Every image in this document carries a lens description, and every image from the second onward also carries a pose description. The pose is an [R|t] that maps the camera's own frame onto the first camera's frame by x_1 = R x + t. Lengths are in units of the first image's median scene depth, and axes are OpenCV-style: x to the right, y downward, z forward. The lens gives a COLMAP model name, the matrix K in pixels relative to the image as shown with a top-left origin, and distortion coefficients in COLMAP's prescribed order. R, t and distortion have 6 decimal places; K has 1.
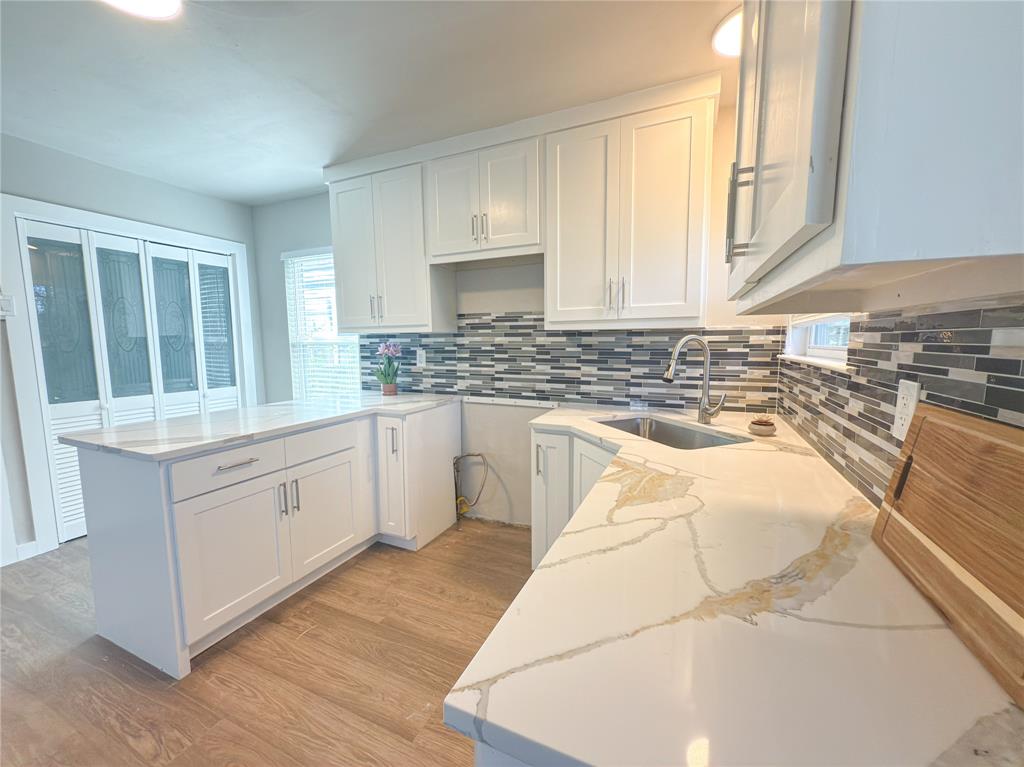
lens RADIAL K [[406.8, 0, 517.0], [0, 406.8, 383.0], [0, 0, 1]] dist [0.000130, 0.000545]
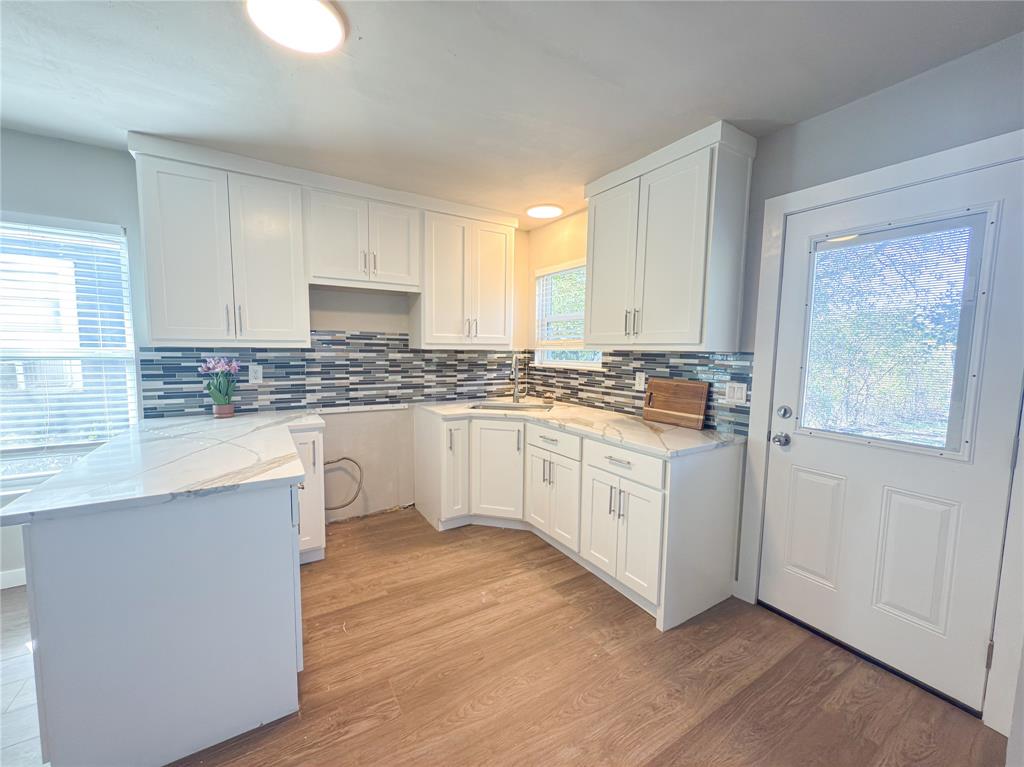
lens RADIAL K [[407.4, 0, 511.5], [0, 407.4, 381.6], [0, 0, 1]] dist [0.002022, 0.000273]
pose [[0.558074, -0.052909, 0.828103, -0.754756], [0.072083, 0.997284, 0.015140, -0.017484], [-0.826654, 0.051243, 0.560372, -0.003399]]
